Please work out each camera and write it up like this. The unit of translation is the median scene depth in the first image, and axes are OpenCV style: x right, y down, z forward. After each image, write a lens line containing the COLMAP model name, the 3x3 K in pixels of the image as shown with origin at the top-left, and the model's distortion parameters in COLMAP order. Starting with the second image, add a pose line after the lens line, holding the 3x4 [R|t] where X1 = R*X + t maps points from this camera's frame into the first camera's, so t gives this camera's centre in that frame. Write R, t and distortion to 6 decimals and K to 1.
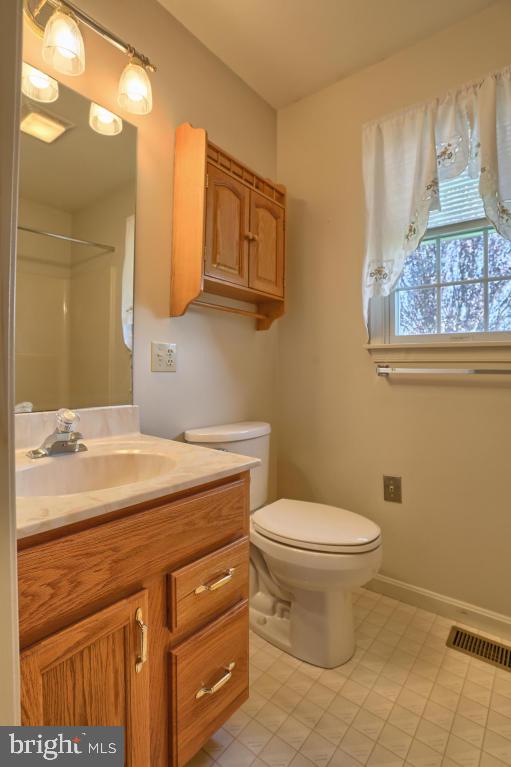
lens RADIAL K [[368.4, 0, 249.8], [0, 368.4, 375.7], [0, 0, 1]] dist [-0.052017, 0.001835]
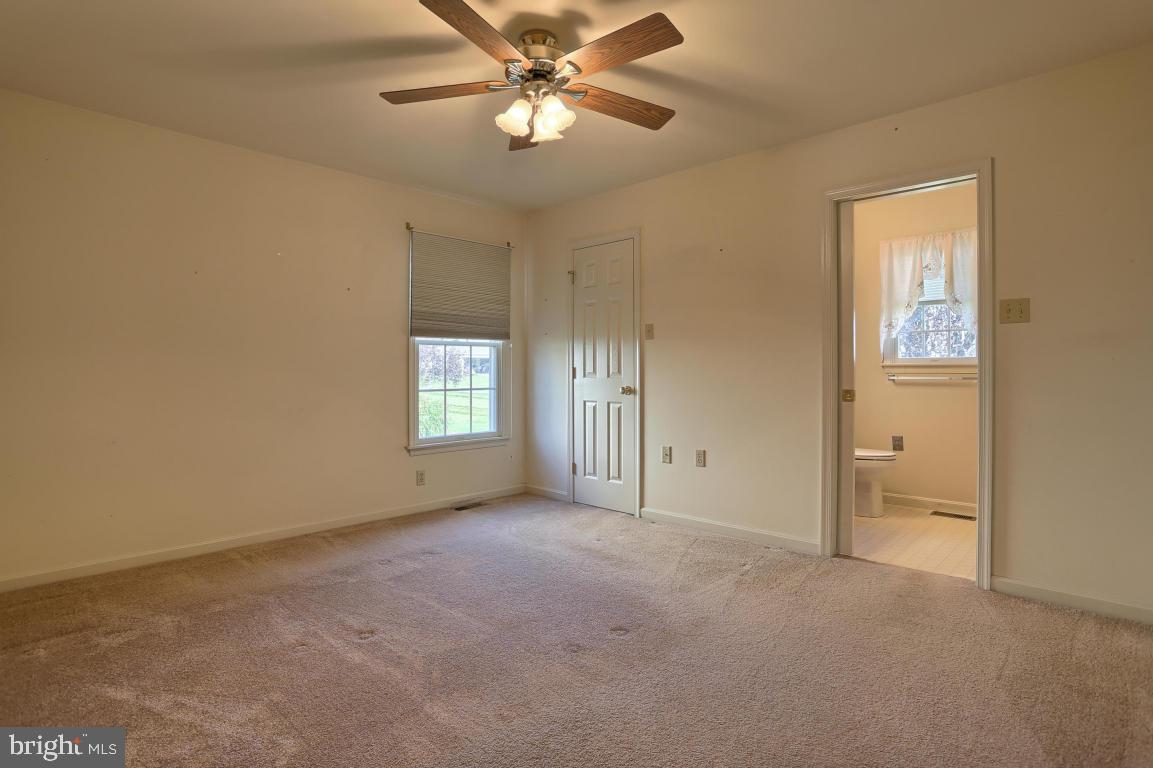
lens RADIAL K [[553.7, 0, 568.1], [0, 553.7, 374.9], [0, 0, 1]] dist [-0.052017, 0.001835]
pose [[0.991926, 0.000055, -0.126817, -0.936874], [-0.001487, 0.999936, -0.011199, 0.003735], [0.126809, 0.011297, 0.991863, -1.987033]]
